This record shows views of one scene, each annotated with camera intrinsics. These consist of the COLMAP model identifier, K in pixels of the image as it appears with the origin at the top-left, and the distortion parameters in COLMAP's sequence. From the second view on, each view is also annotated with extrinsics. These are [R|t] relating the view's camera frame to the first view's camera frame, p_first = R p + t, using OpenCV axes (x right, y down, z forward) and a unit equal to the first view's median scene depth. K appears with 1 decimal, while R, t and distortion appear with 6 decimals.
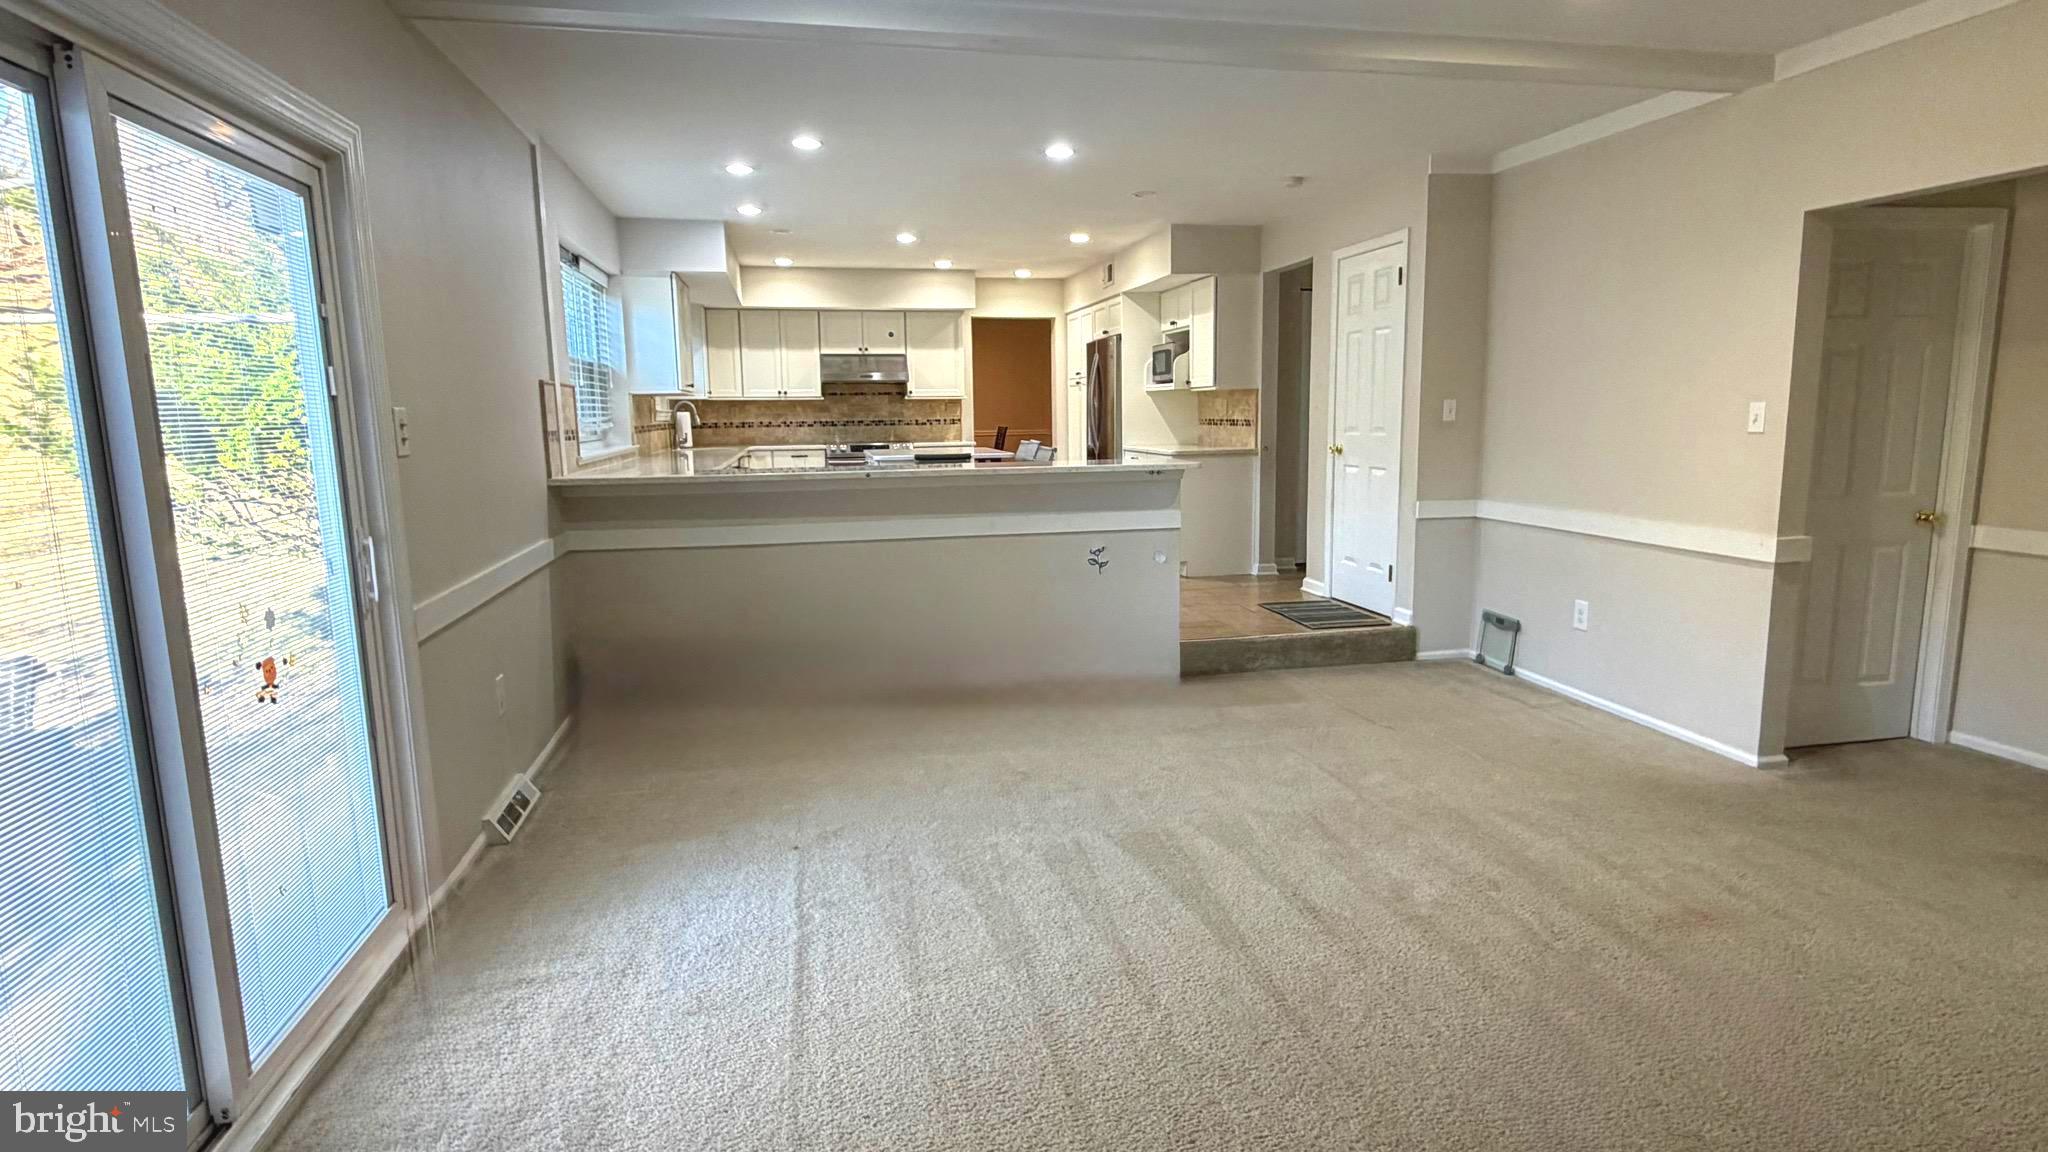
lens RADIAL K [[1075.7, 0, 1020.2], [0, 1075.7, 583.9], [0, 0, 1]] dist [0.005868, 0.000084]
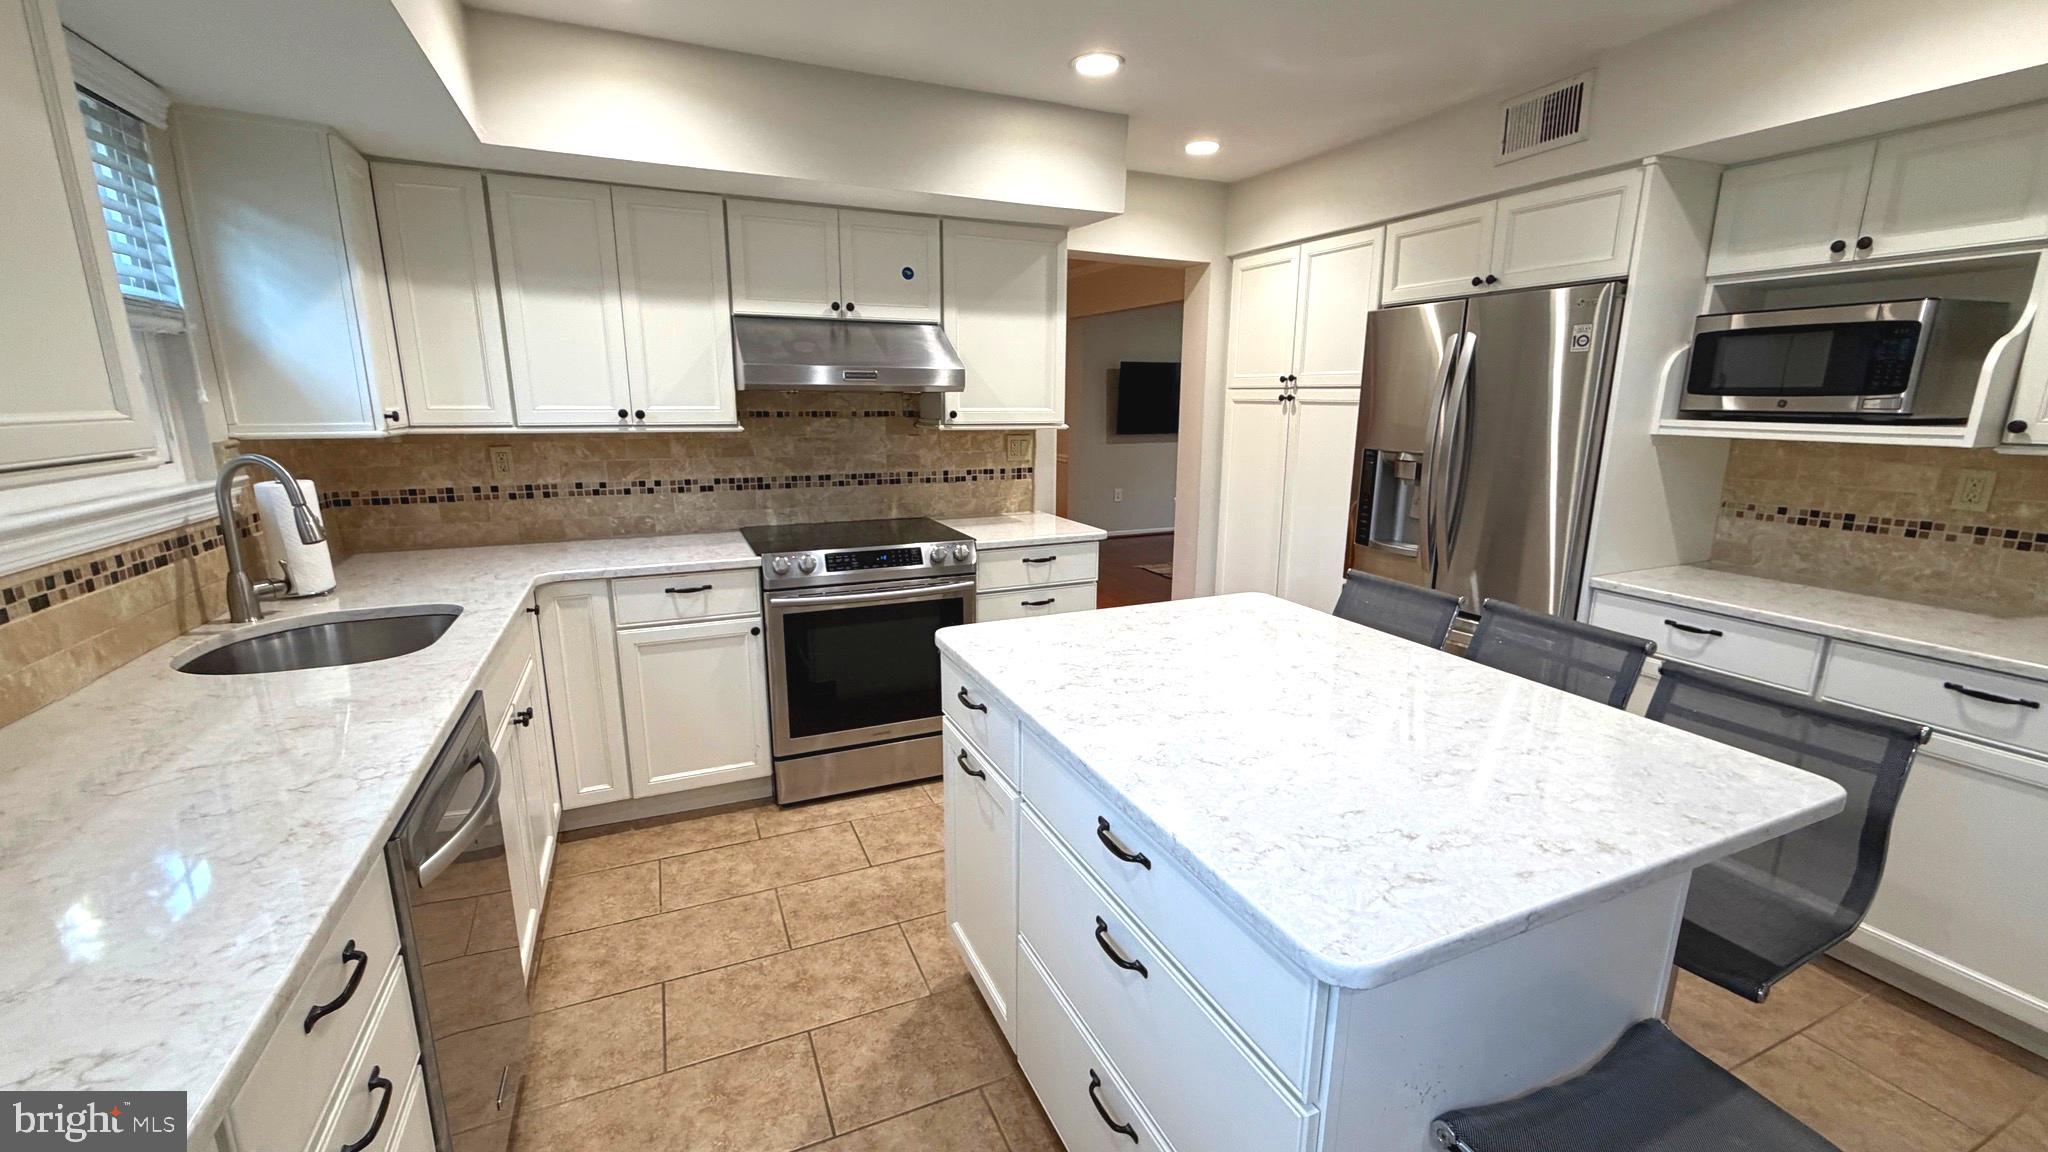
lens RADIAL K [[817.7, 0, 1016.4], [0, 817.7, 579.3], [0, 0, 1]] dist [-0.000540, 0.000573]
pose [[0.977801, -0.029028, 0.207514, -0.148645], [0.016229, 0.997874, 0.063114, -0.134494], [-0.208905, -0.058345, 0.976194, 0.682023]]
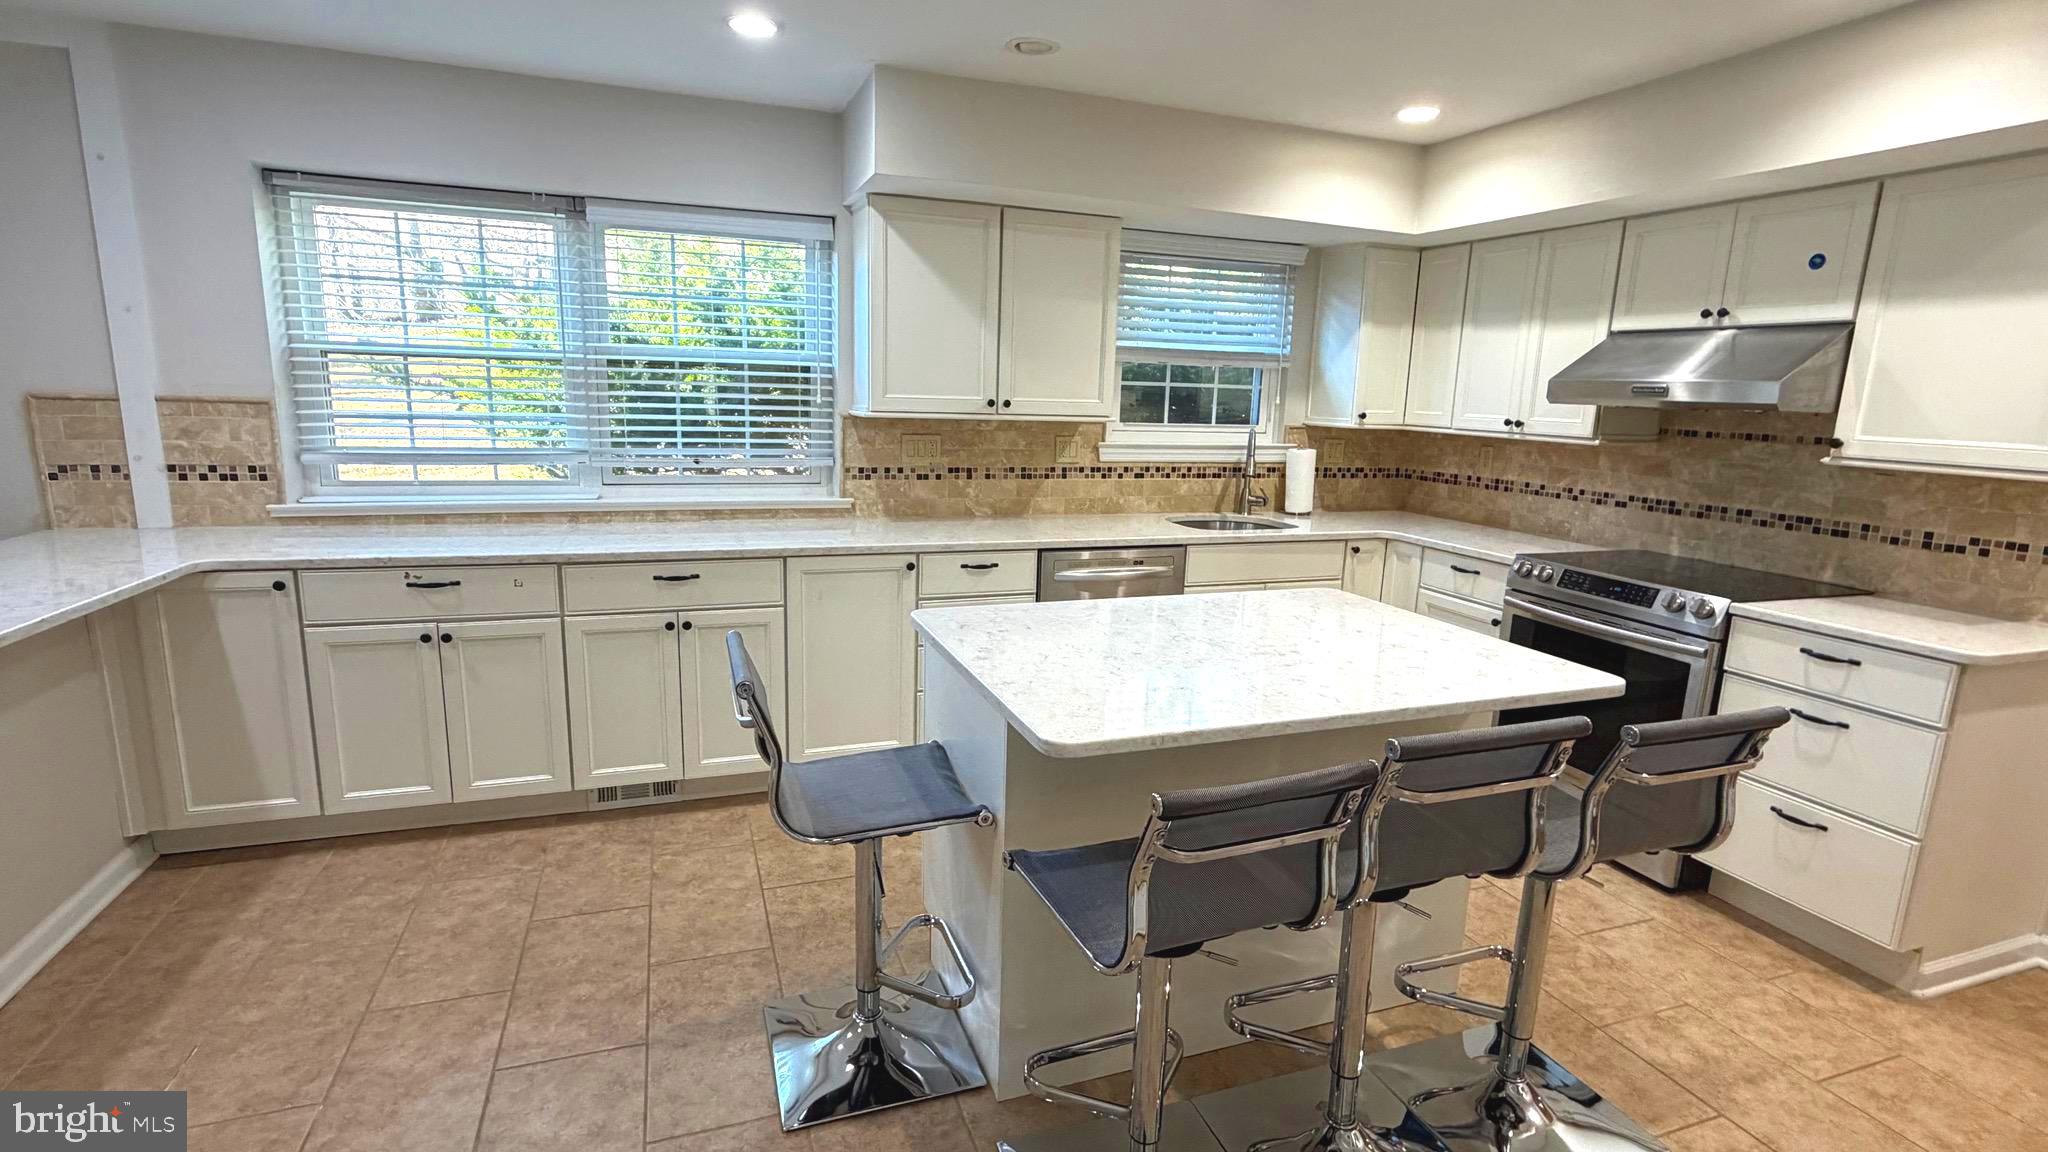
lens RADIAL K [[965.2, 0, 1017.7], [0, 965.2, 580.0], [0, 0, 1]] dist [0.003671, -0.002094]
pose [[0.144313, 0.211114, -0.966750, 0.146088], [-0.188101, 0.965015, 0.182657, -0.148328], [0.971490, 0.155487, 0.178975, 0.734304]]
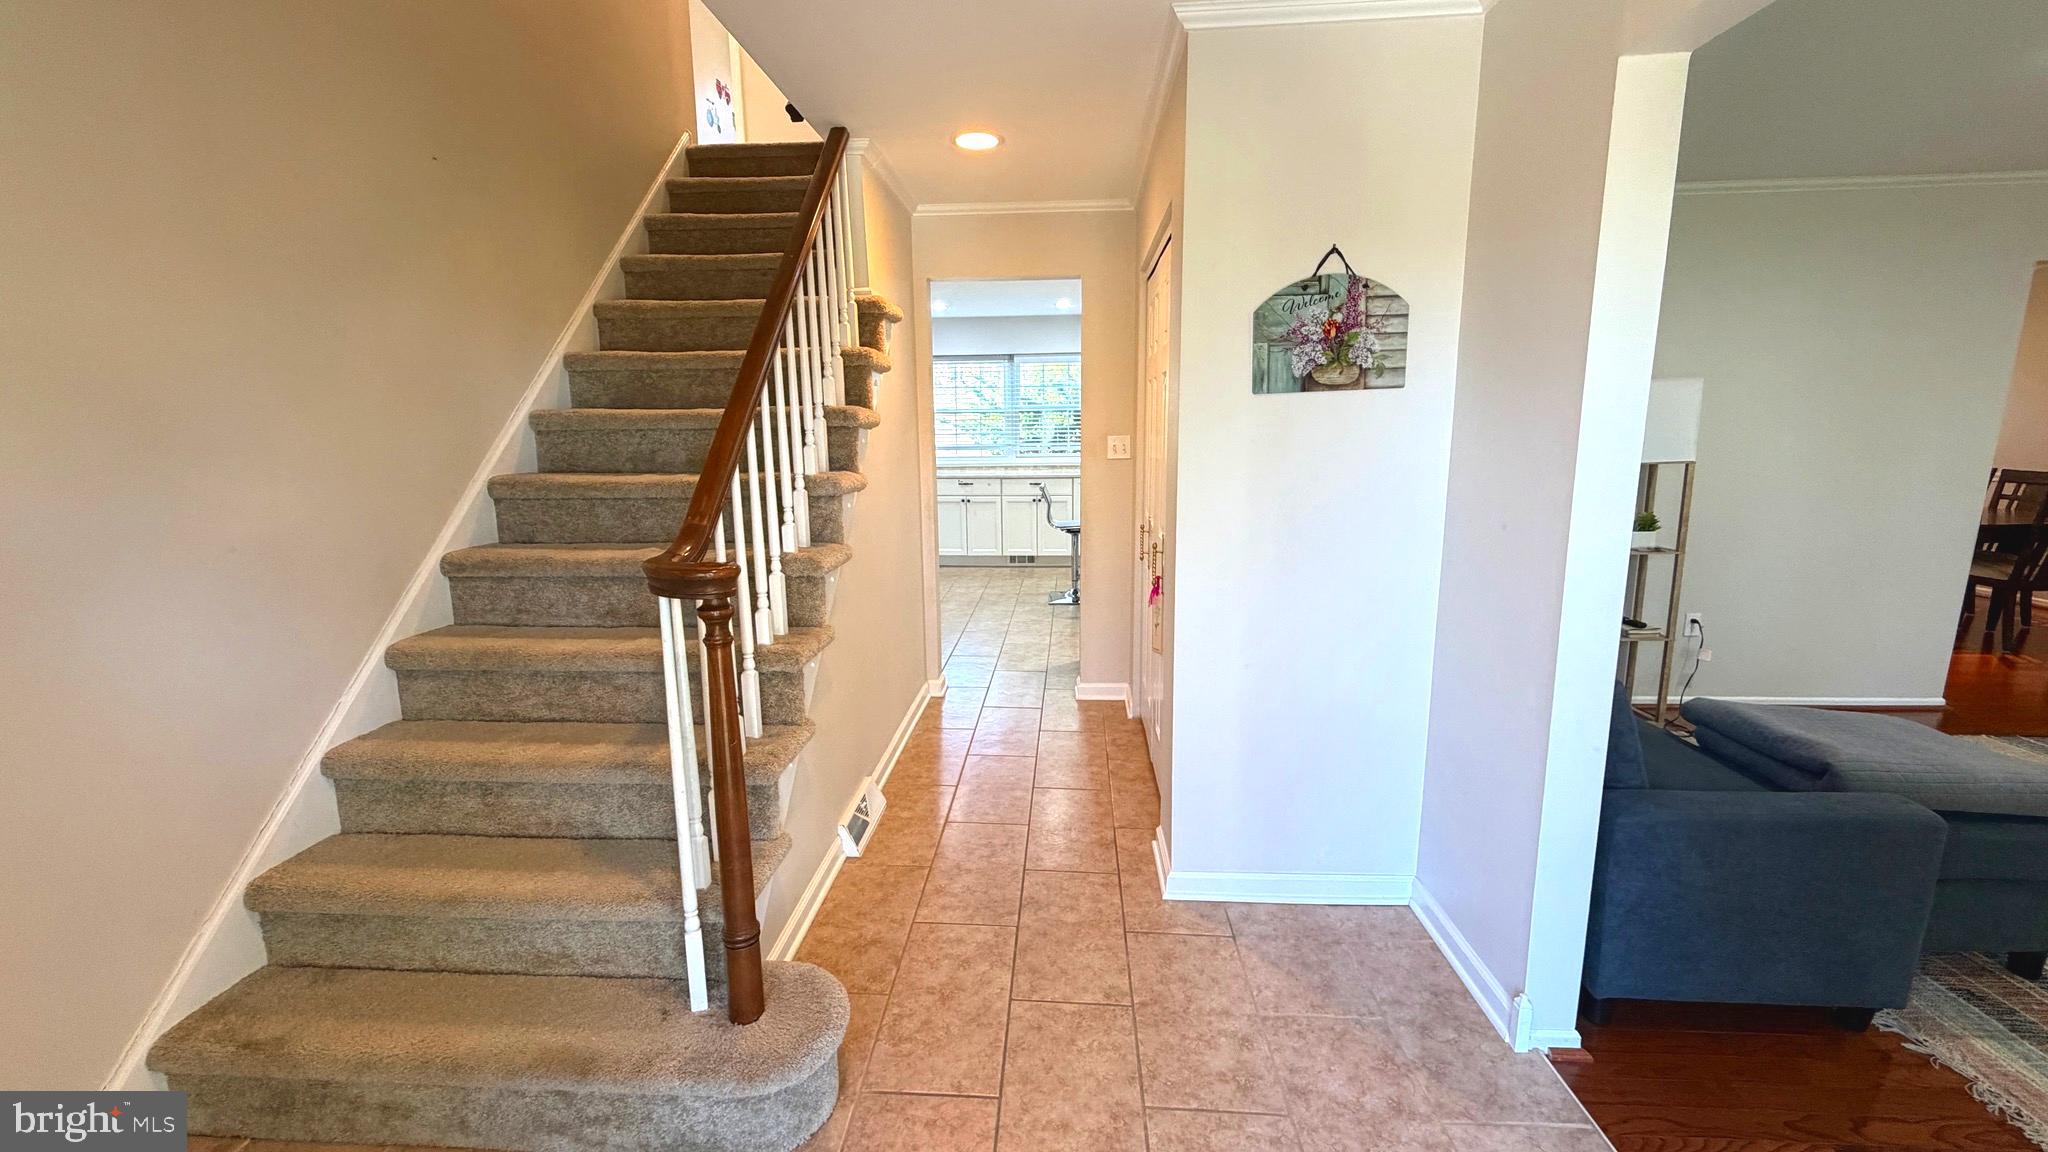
lens RADIAL K [[817.7, 0, 1030.0], [0, 817.7, 561.3], [0, 0, 1]] dist [-0.000540, 0.000573]
pose [[-0.245955, 0.182001, -0.952041, 0.603131], [-0.138711, 0.965494, 0.220408, -0.172017], [0.959305, 0.186269, -0.212223, 0.860129]]
